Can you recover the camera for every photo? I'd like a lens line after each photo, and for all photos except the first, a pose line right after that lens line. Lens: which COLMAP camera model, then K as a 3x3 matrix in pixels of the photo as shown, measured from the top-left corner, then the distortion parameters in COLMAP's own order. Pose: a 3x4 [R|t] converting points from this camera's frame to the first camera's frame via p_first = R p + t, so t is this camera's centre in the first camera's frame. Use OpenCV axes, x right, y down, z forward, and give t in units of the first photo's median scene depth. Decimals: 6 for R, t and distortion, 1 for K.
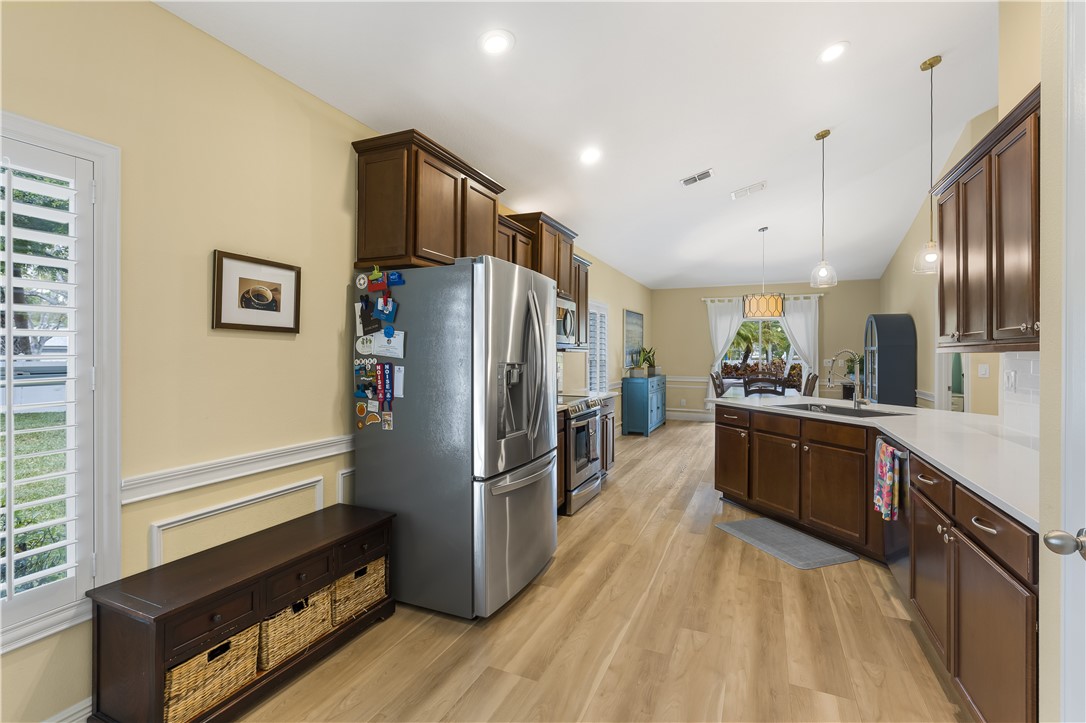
lens RADIAL K [[486.1, 0, 539.4], [0, 486.1, 353.2], [0, 0, 1]] dist [-0.010011, 0.004748]
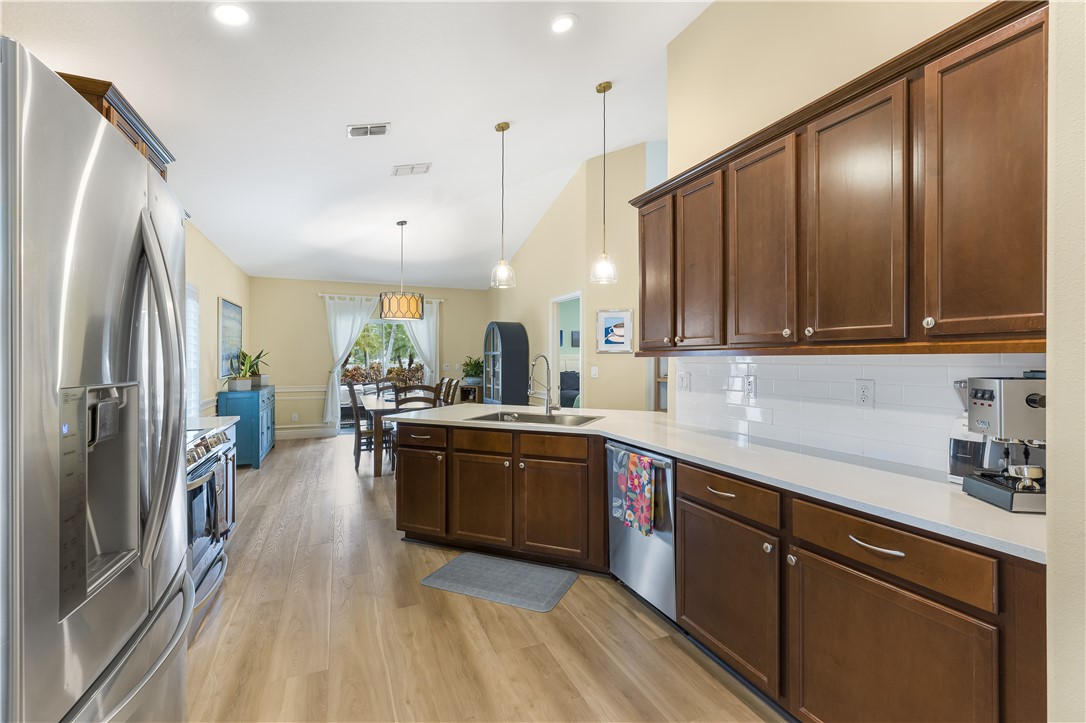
lens RADIAL K [[486.1, 0, 545.6], [0, 486.1, 357.1], [0, 0, 1]] dist [-0.010011, 0.004748]
pose [[0.671738, -0.000619, 0.740789, -0.075535], [0.001333, 0.999999, -0.000374, -0.000246], [-0.740788, 0.001238, 0.671738, 0.367259]]
